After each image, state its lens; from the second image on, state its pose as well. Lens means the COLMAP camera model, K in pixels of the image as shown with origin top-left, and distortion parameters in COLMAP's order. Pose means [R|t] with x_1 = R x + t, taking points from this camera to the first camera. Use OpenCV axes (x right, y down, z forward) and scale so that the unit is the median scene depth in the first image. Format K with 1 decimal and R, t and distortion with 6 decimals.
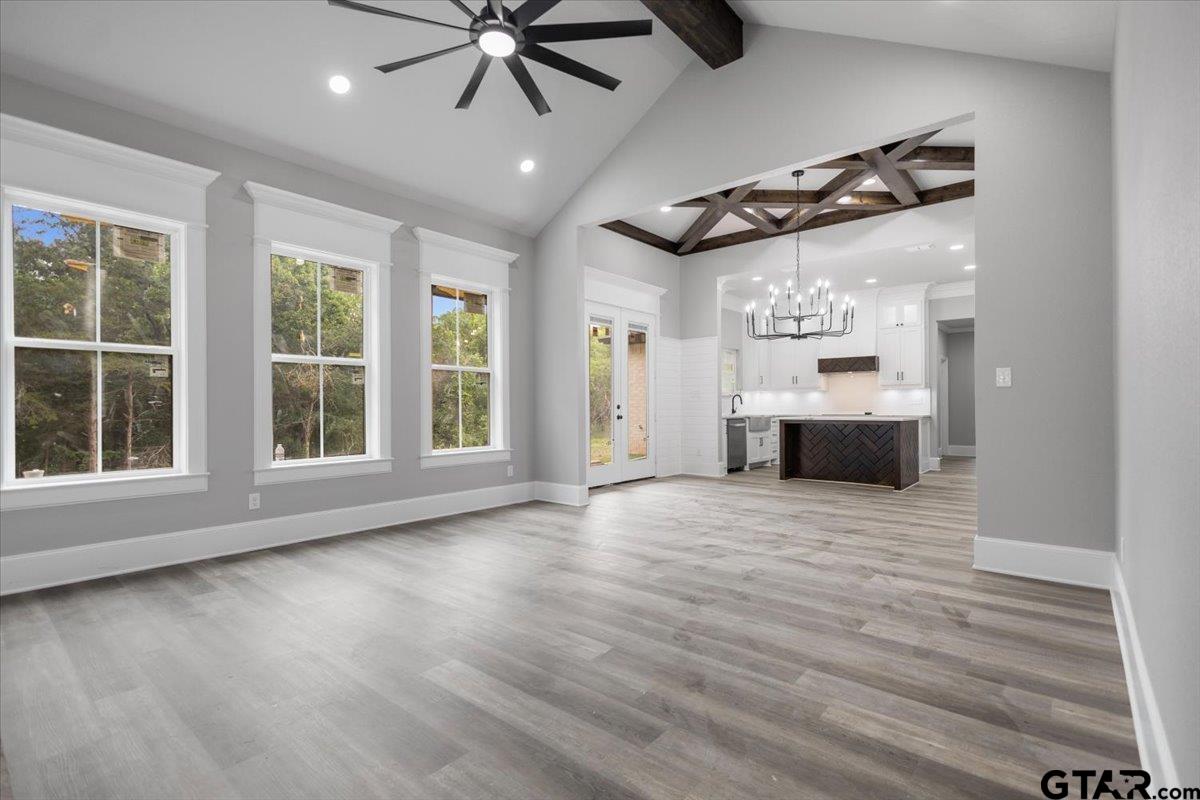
lens RADIAL K [[556.5, 0, 599.2], [0, 556.5, 402.0], [0, 0, 1]] dist [0.007724, -0.000635]
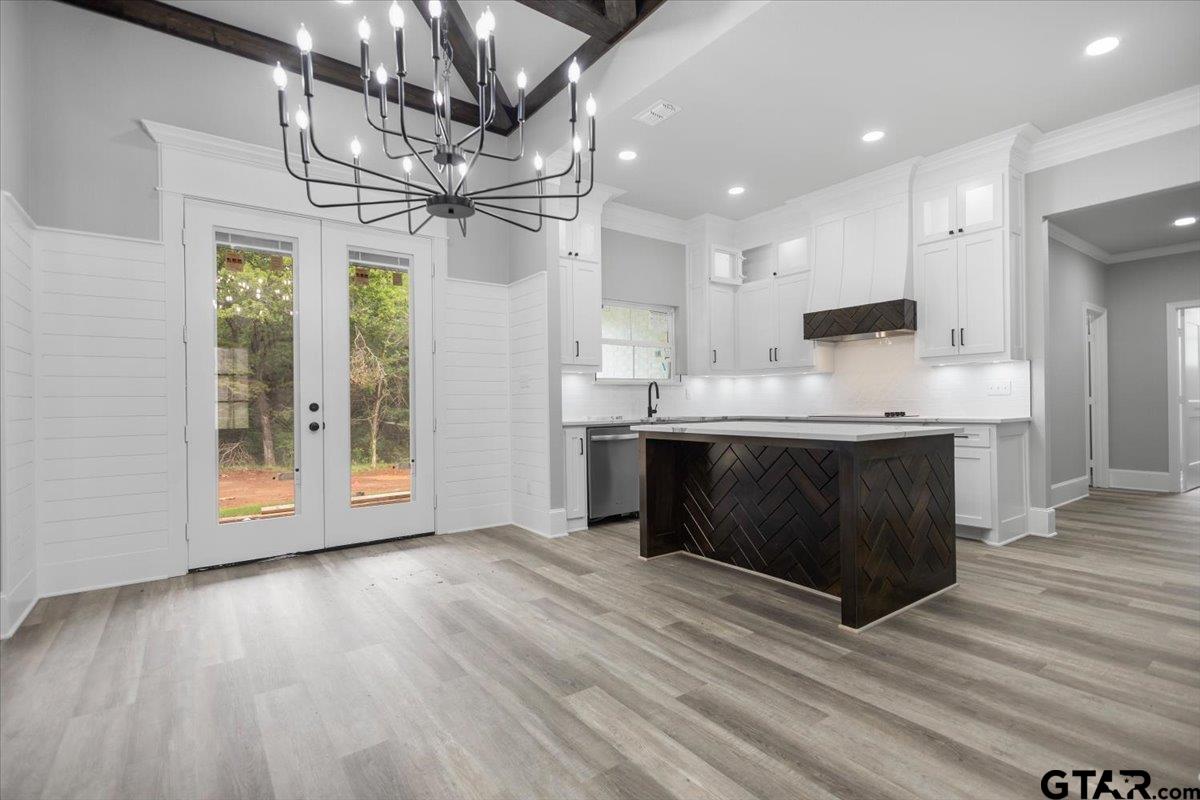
lens RADIAL K [[556.5, 0, 606.2], [0, 556.5, 401.5], [0, 0, 1]] dist [0.007724, -0.000635]
pose [[0.973185, -0.008845, -0.229854, 0.407400], [0.011185, 0.999898, 0.008877, 0.001669], [0.229752, -0.011210, 0.973185, 0.525929]]
